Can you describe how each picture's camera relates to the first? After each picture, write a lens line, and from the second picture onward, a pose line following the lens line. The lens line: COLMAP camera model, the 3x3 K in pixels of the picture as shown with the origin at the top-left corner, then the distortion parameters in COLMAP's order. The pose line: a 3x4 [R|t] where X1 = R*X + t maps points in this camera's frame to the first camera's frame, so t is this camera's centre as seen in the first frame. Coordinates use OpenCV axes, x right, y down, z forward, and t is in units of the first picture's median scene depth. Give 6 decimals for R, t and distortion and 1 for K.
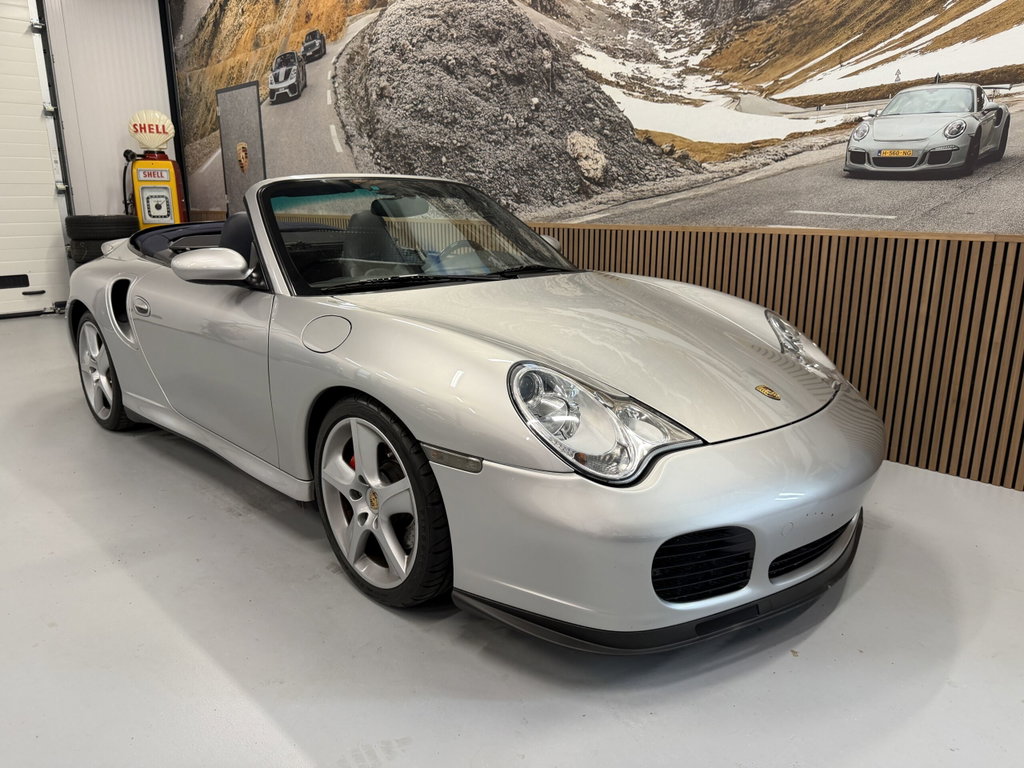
lens RADIAL K [[724.6, 0, 519.4], [0, 724.6, 390.2], [0, 0, 1]] dist [0.039929, -0.052800]
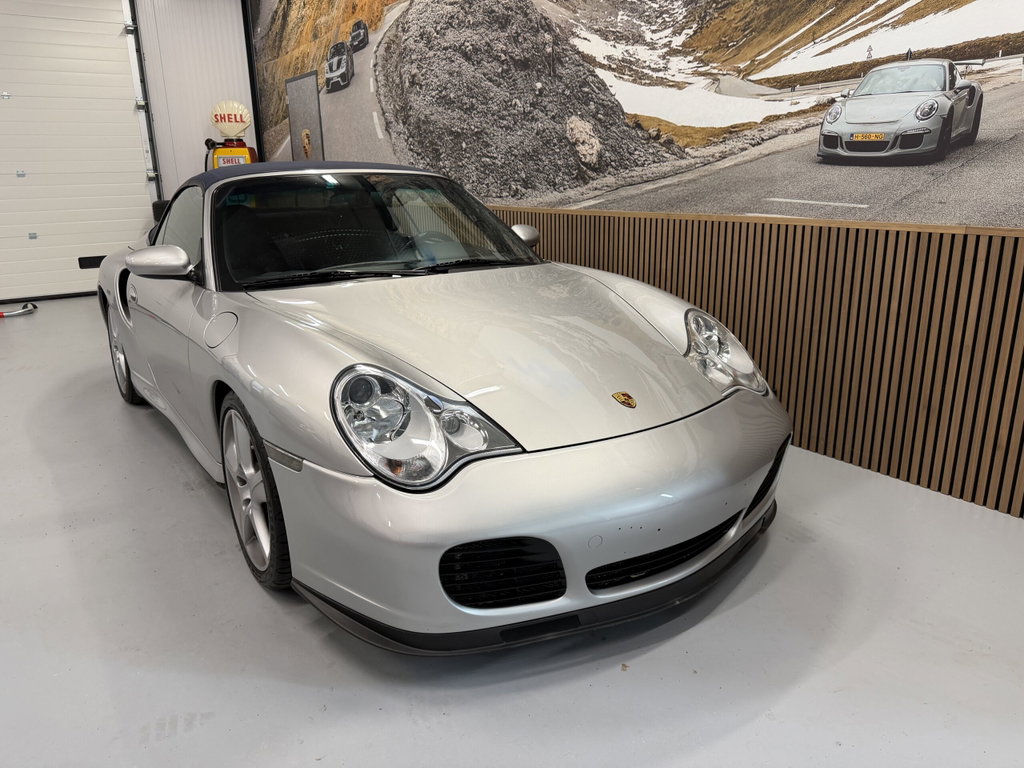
lens RADIAL K [[724.6, 0, 513.4], [0, 724.6, 378.7], [0, 0, 1]] dist [0.039929, -0.052800]
pose [[0.985576, 0.029254, -0.166688, 0.183505], [-0.025502, 0.999372, 0.024609, -0.023338], [0.167303, -0.020003, 0.985703, 0.006391]]
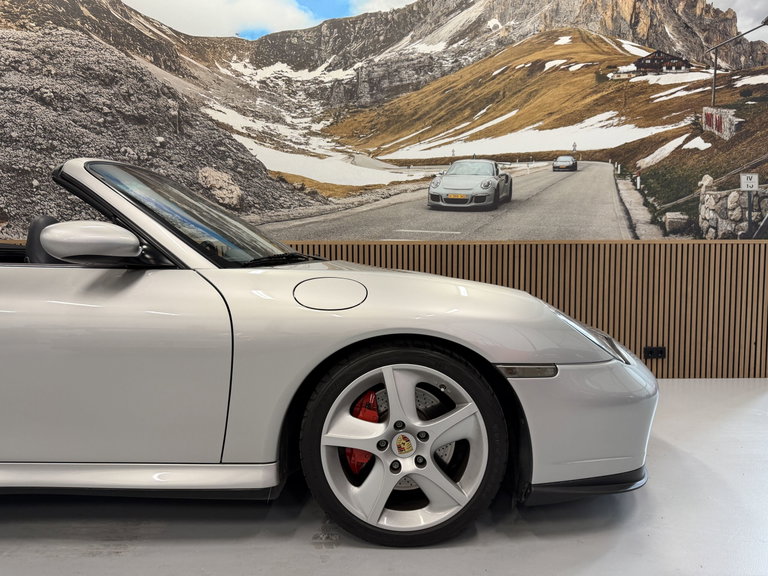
lens RADIAL K [[543.4, 0, 384.6], [0, 543.4, 296.4], [0, 0, 1]] dist [0.039929, -0.052800]
pose [[0.694897, -0.048960, 0.717441, -0.410968], [0.183319, 0.976778, -0.110901, 0.012280], [-0.695351, 0.208585, 0.687735, 0.223977]]
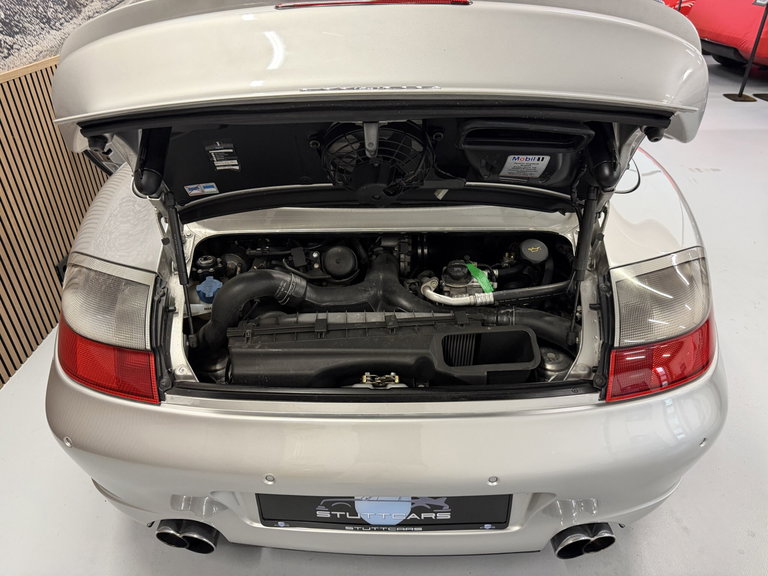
lens RADIAL K [[543.4, 0, 376.3], [0, 543.4, 297.4], [0, 0, 1]] dist [0.039929, -0.052800]
pose [[-0.689361, -0.379595, 0.617000, -0.699663], [0.199876, 0.718991, 0.665659, -0.407162], [-0.696298, 0.582203, -0.419772, 1.306264]]
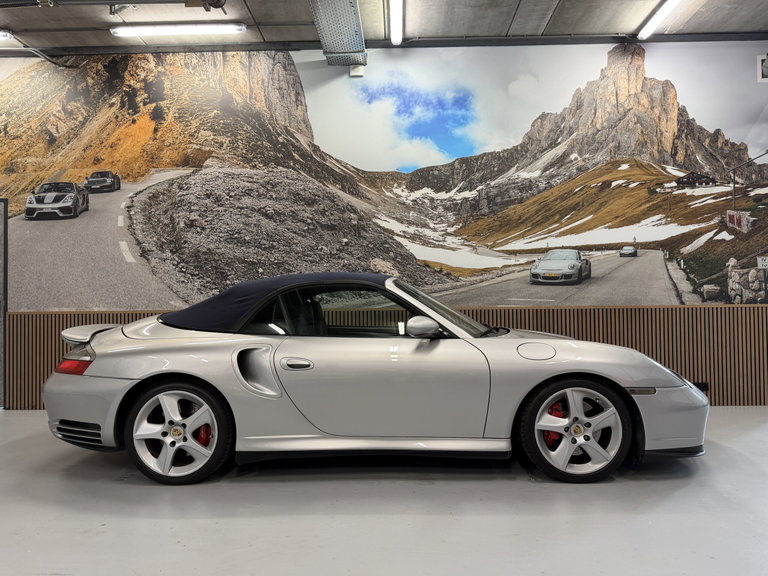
lens RADIAL K [[543.4, 0, 382.3], [0, 543.4, 295.2], [0, 0, 1]] dist [0.039929, -0.052800]
pose [[0.729557, -0.001089, 0.683919, -0.876139], [0.184080, 0.963408, -0.194830, -0.008378], [-0.658681, 0.268035, 0.703062, 0.088619]]
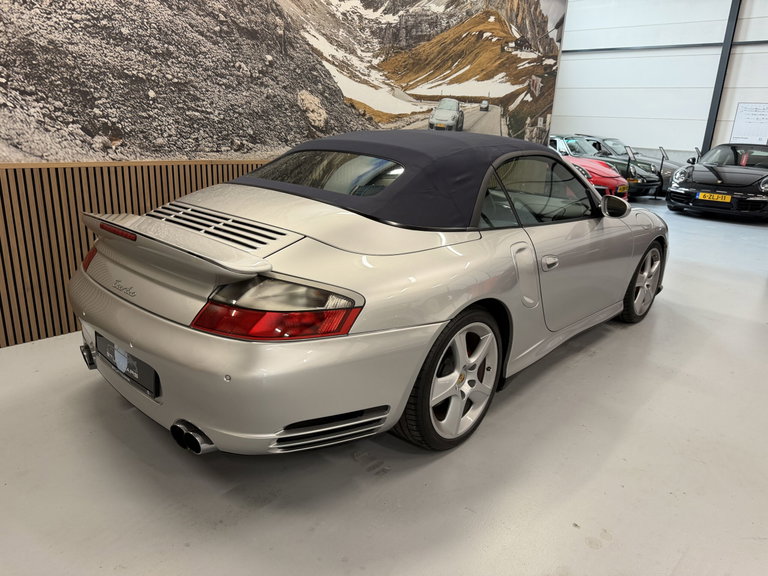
lens RADIAL K [[543.4, 0, 385.1], [0, 543.4, 292.4], [0, 0, 1]] dist [0.039929, -0.052800]
pose [[-0.041528, -0.298283, 0.953573, -1.057557], [0.203168, 0.931936, 0.300363, -0.300880], [-0.978263, 0.206209, 0.021900, 0.973367]]
